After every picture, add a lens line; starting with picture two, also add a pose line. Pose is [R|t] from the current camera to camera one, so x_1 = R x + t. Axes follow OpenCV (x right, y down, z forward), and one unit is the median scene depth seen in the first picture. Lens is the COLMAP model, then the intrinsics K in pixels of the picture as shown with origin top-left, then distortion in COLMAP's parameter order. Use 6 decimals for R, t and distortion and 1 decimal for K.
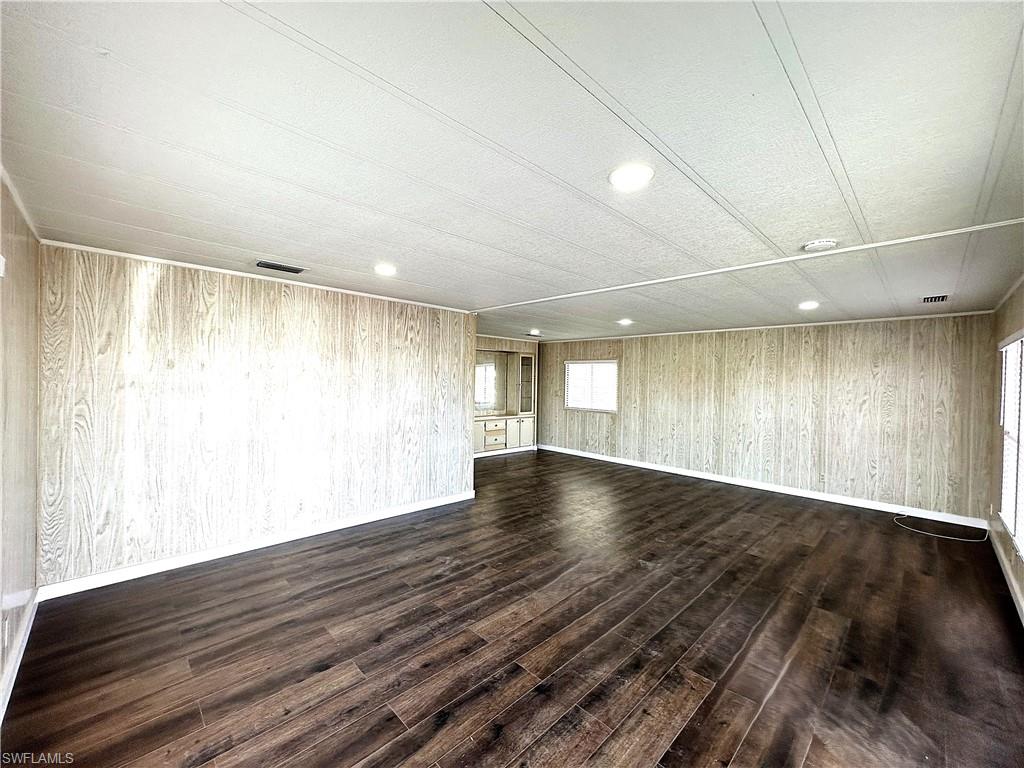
lens RADIAL K [[408.8, 0, 511.4], [0, 408.8, 384.3], [0, 0, 1]] dist [-0.001737, 0.000315]
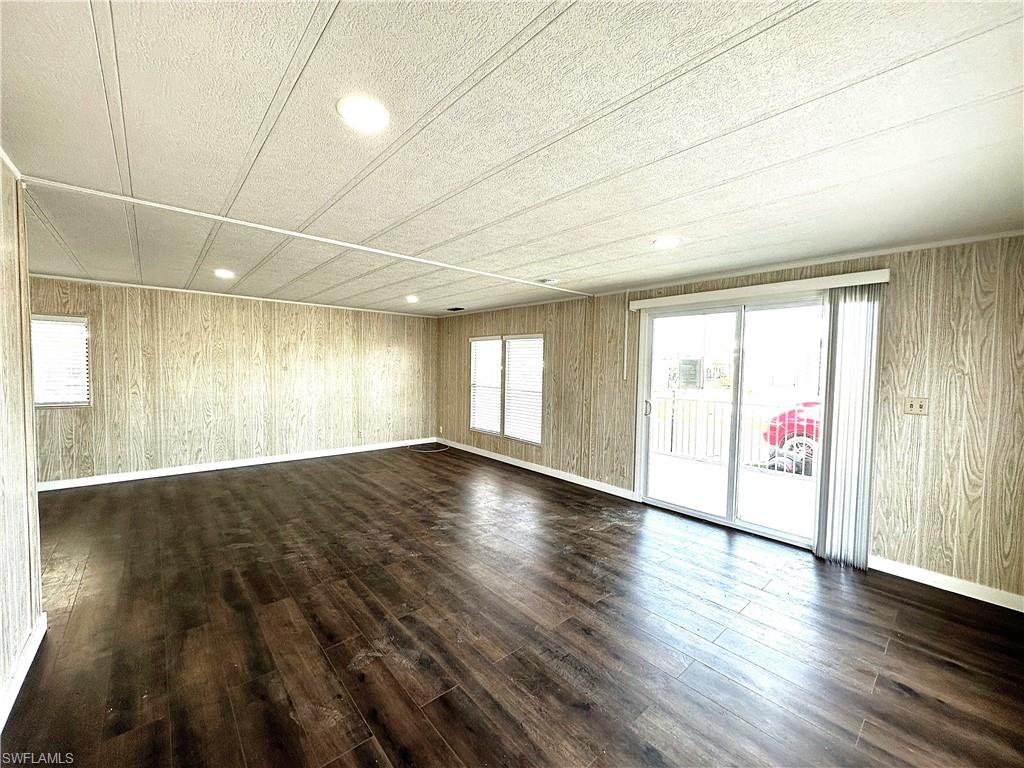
lens RADIAL K [[408.8, 0, 511.4], [0, 408.8, 384.3], [0, 0, 1]] dist [-0.001737, 0.000315]
pose [[0.050073, -0.063592, 0.996719, -0.514047], [-0.007470, 0.997919, 0.064044, -0.007595], [-0.998718, -0.010652, 0.049494, 0.542021]]
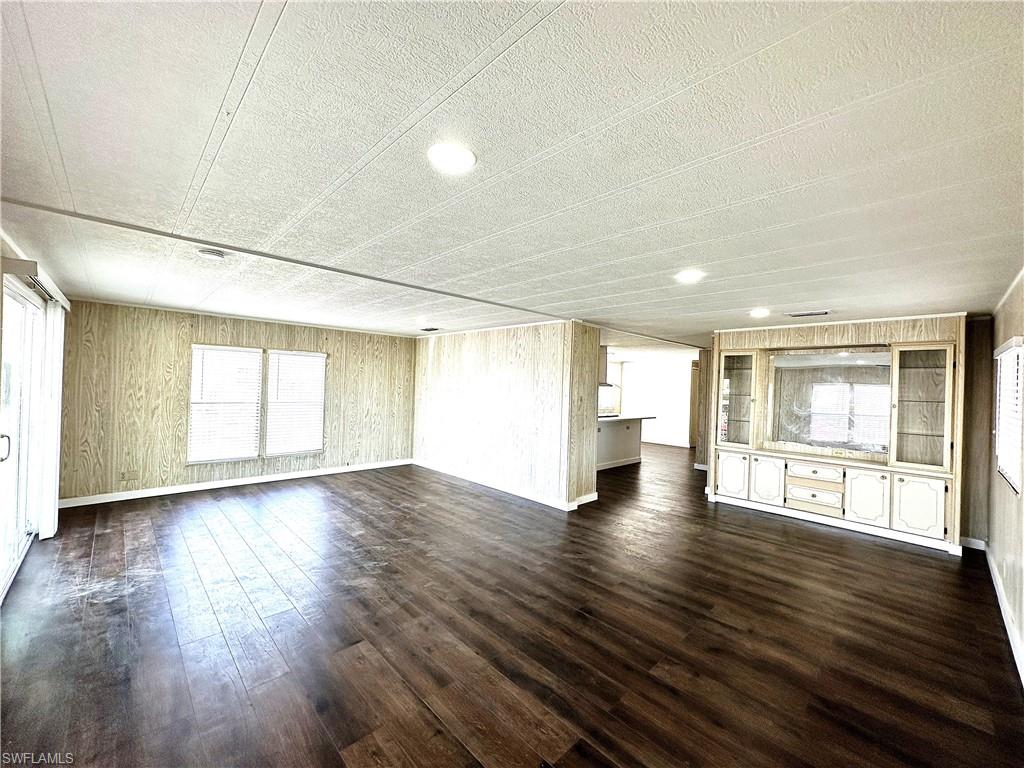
lens RADIAL K [[408.8, 0, 511.4], [0, 408.8, 384.3], [0, 0, 1]] dist [-0.001737, 0.000315]
pose [[-0.004017, -0.021481, -0.999761, 0.950191], [-0.040613, 0.998948, -0.021300, 0.005795], [0.999167, 0.040518, -0.004886, 0.936615]]
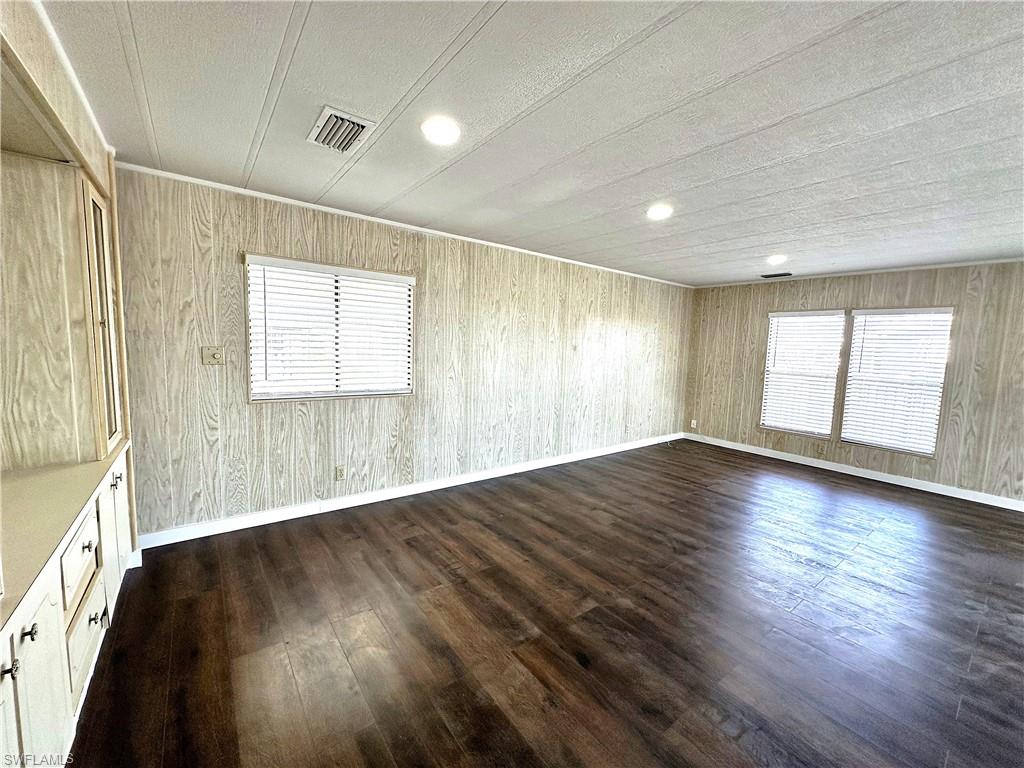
lens RADIAL K [[408.8, 0, 511.4], [0, 408.8, 384.3], [0, 0, 1]] dist [-0.001737, 0.000315]
pose [[0.119858, -0.112803, 0.986362, -0.314364], [-0.022523, 0.992959, 0.116294, 0.004693], [-0.992535, -0.036155, 0.116474, 1.333174]]
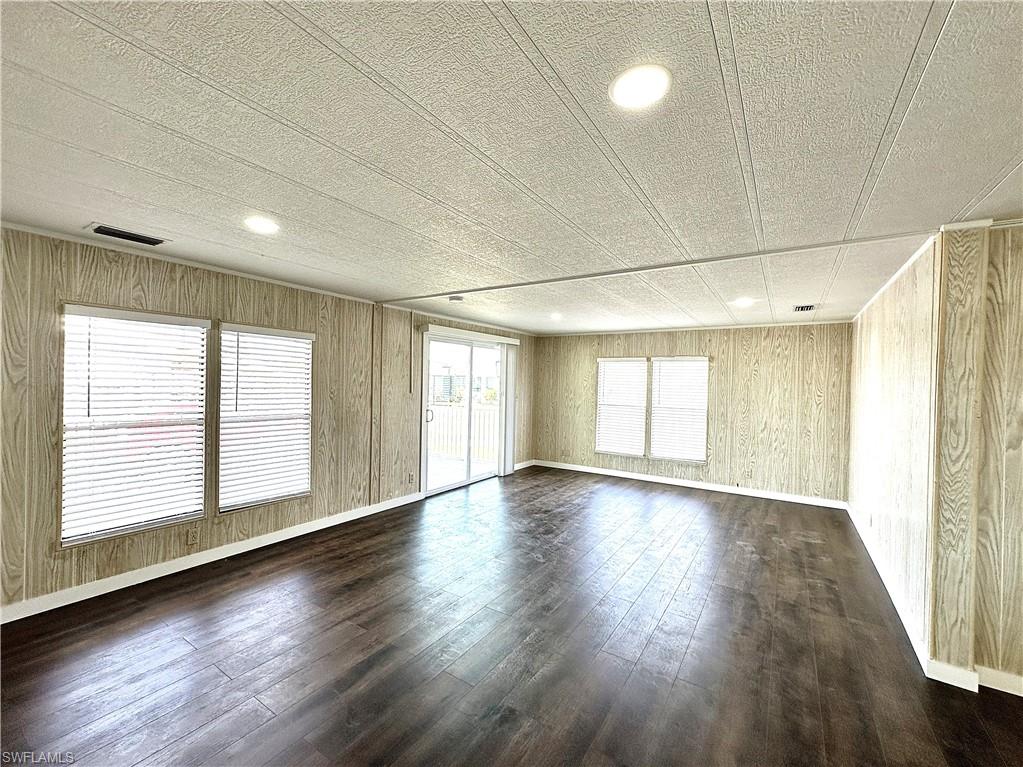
lens RADIAL K [[422.4, 0, 509.9], [0, 422.4, 379.9], [0, 0, 1]] dist [-0.000784, -0.000021]
pose [[-0.975461, -0.043307, -0.215873, 0.460061], [-0.044138, 0.999025, -0.000970, -0.001603], [0.215704, 0.008582, -0.976421, 1.434666]]
